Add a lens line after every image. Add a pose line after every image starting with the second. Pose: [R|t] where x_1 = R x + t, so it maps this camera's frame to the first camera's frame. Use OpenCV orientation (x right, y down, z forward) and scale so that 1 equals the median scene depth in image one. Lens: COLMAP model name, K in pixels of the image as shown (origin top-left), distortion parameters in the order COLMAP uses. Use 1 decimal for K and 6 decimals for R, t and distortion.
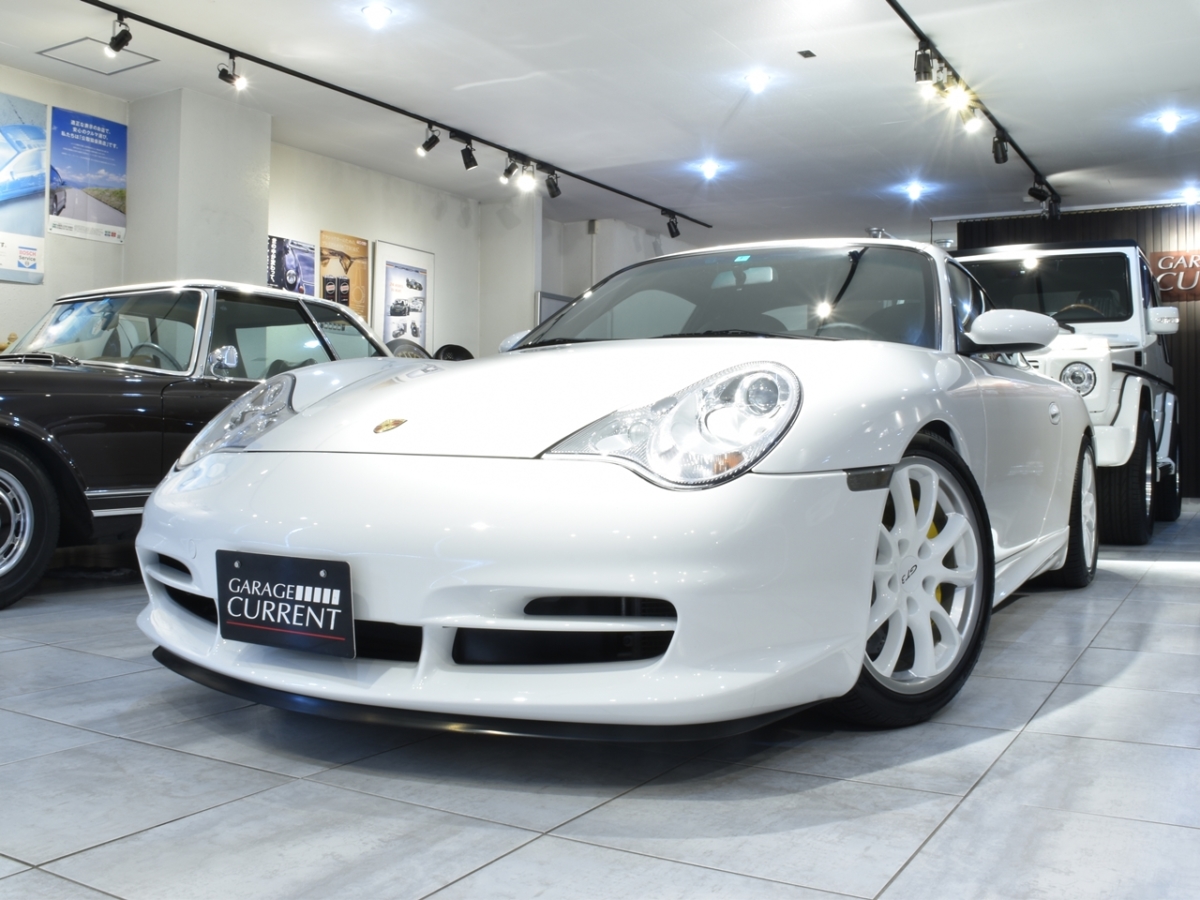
lens RADIAL K [[1199.0, 0, 600.0], [0, 1199.0, 450.0], [0, 0, 1]] dist [-0.113627, 0.003587]
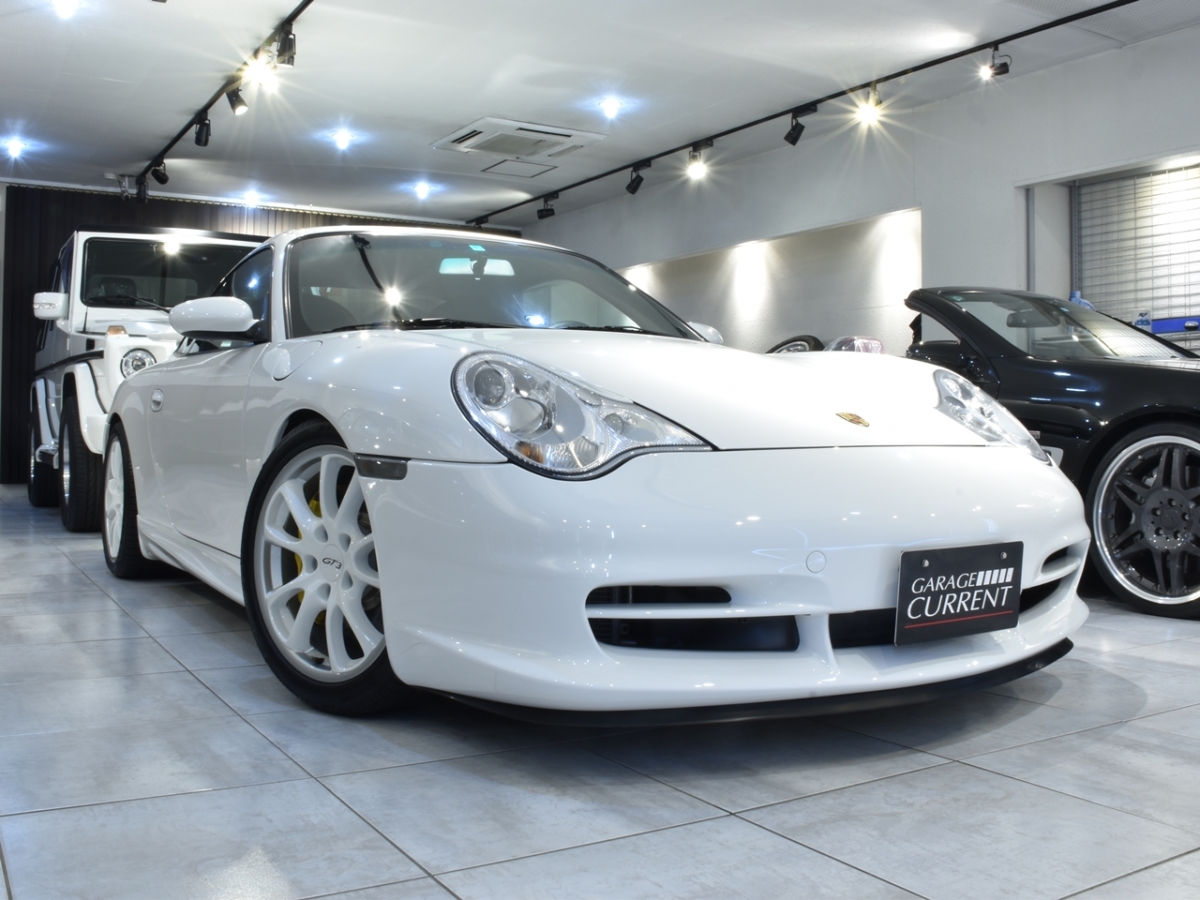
lens RADIAL K [[1226.8, 0, 600.0], [0, 1226.8, 450.0], [0, 0, 1]] dist [-0.110334, -0.021682]
pose [[0.502987, -0.047085, 0.863011, -1.314430], [0.036976, 0.998773, 0.032941, -0.039493], [-0.863503, 0.015341, 0.504111, 0.736925]]
